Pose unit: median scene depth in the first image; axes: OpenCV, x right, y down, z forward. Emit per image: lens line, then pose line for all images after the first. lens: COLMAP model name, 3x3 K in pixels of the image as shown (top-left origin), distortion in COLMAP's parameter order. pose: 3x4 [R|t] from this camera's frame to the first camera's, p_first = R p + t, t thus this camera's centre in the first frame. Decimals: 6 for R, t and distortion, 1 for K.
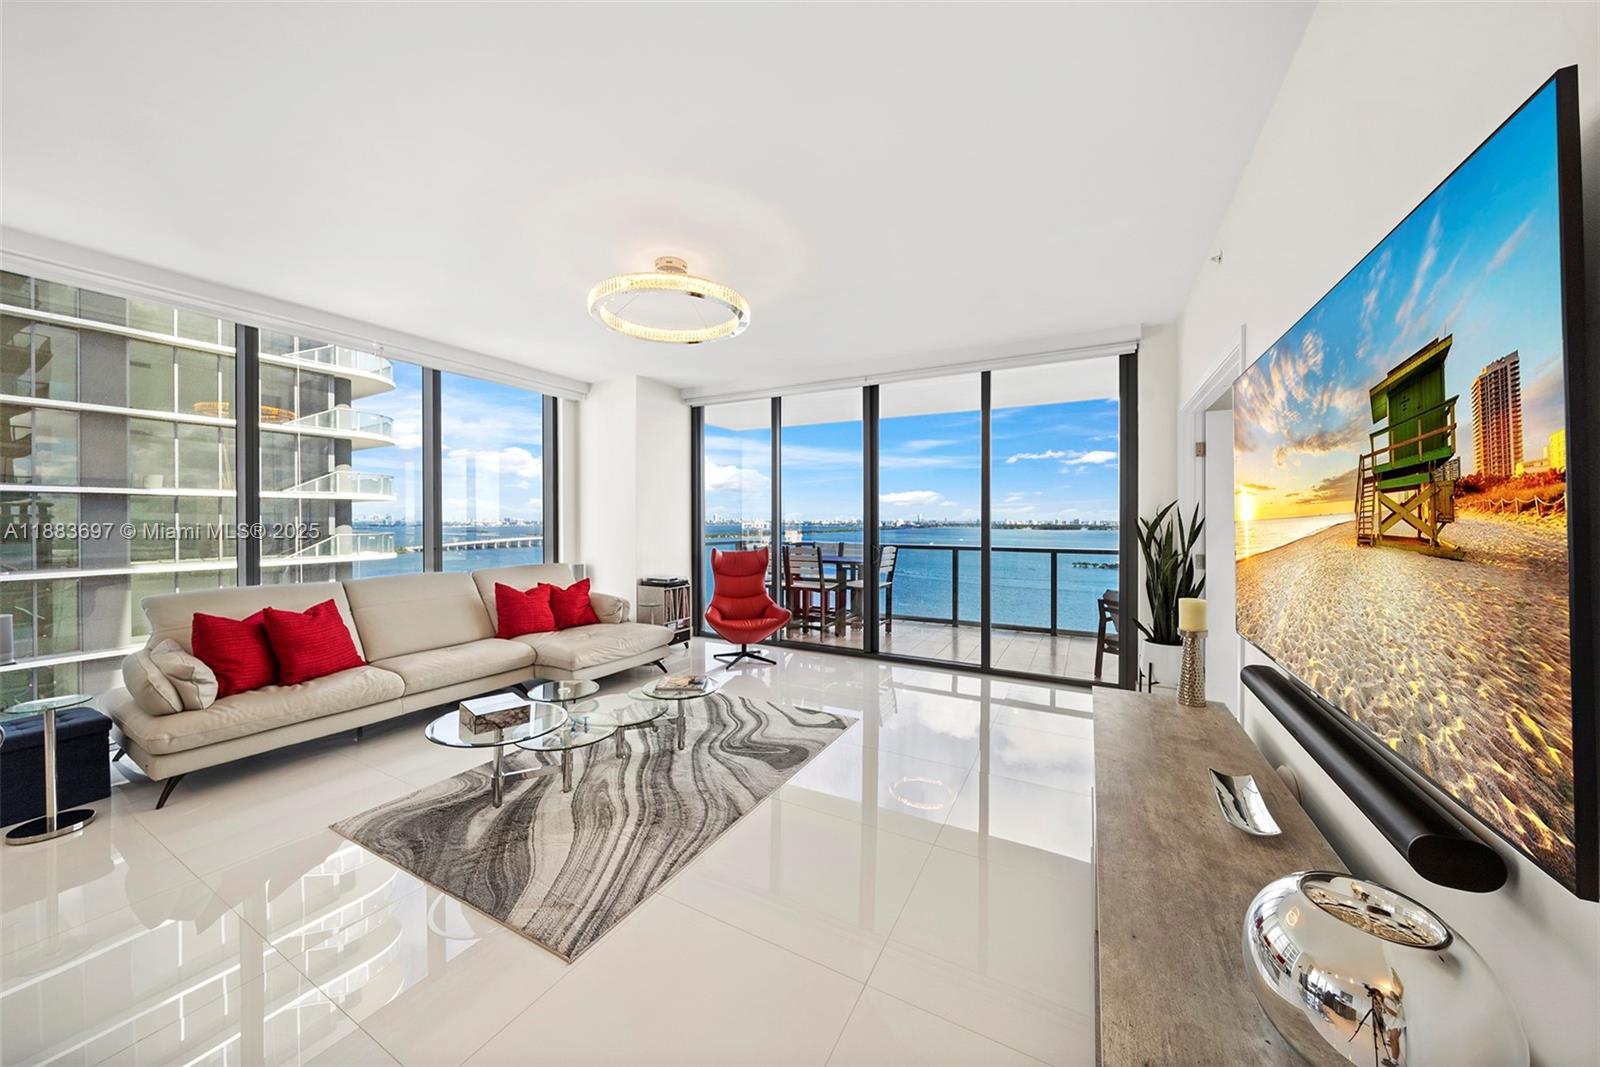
lens RADIAL K [[551.8, 0, 795.2], [0, 551.8, 522.0], [0, 0, 1]] dist [-0.000270, -0.000555]
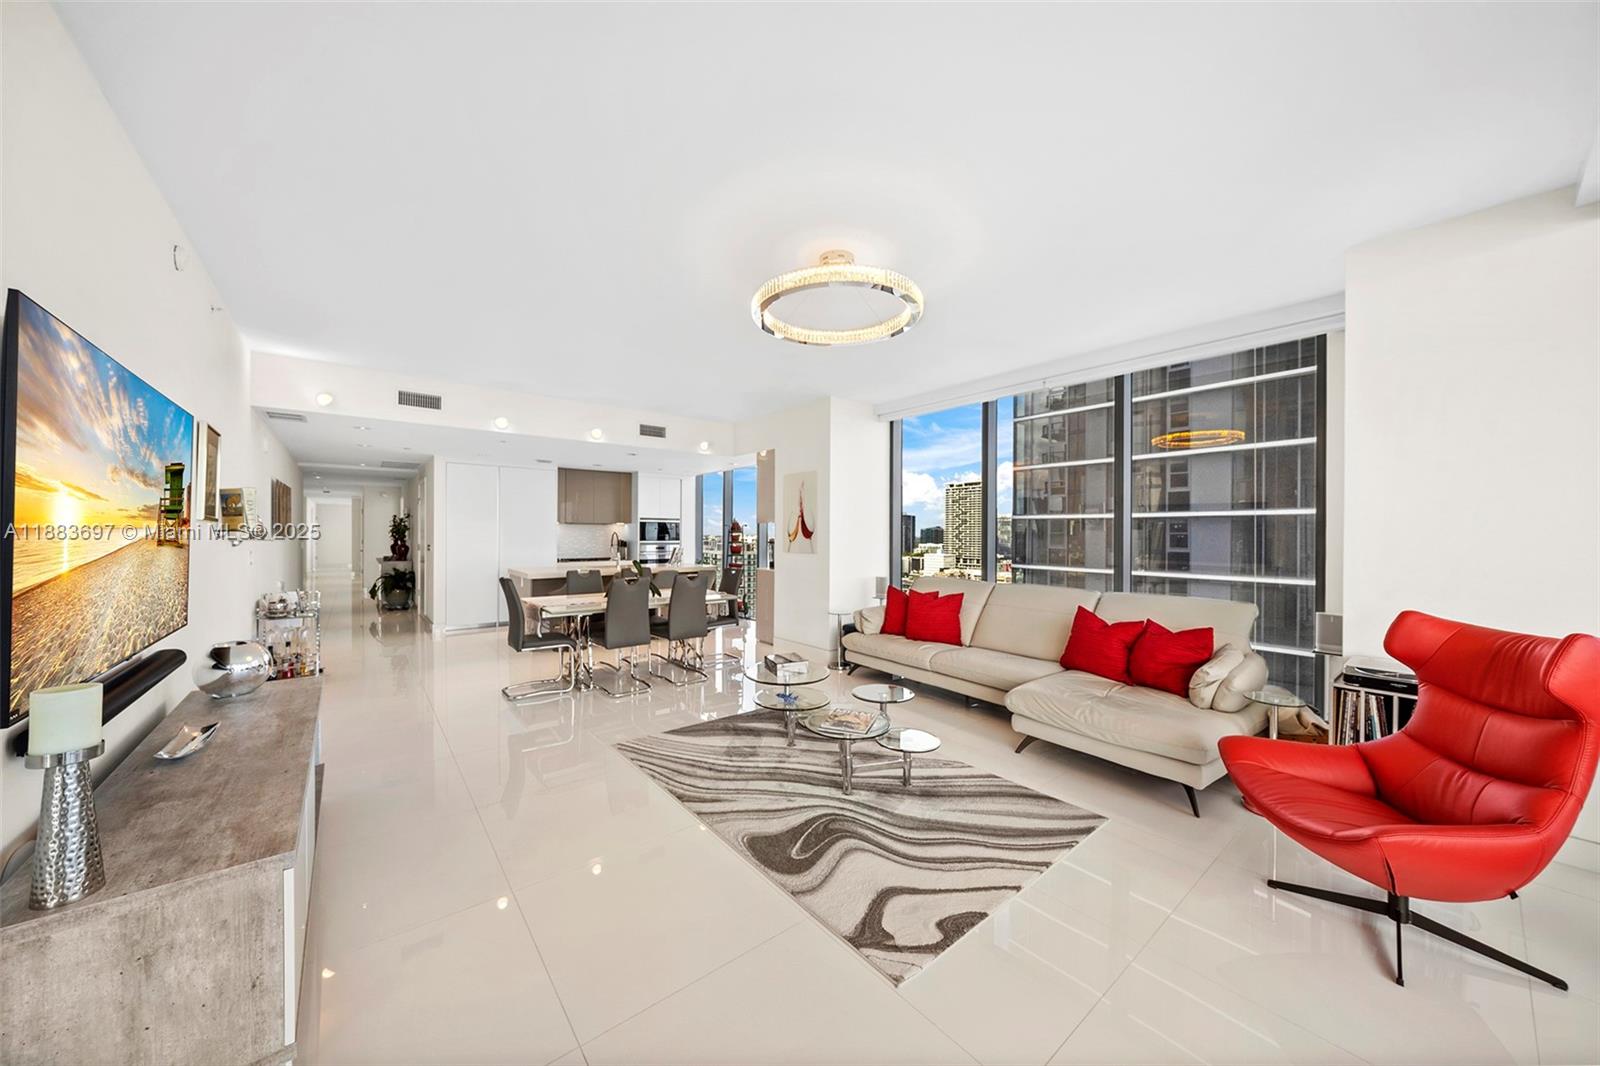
lens RADIAL K [[551.8, 0, 792.1], [0, 551.8, 529.6], [0, 0, 1]] dist [-0.000270, -0.000555]
pose [[-0.395098, -0.007499, -0.918608, 0.564472], [-0.010227, 0.999941, -0.003765, -0.007610], [0.918582, 0.007907, -0.395151, 1.107203]]
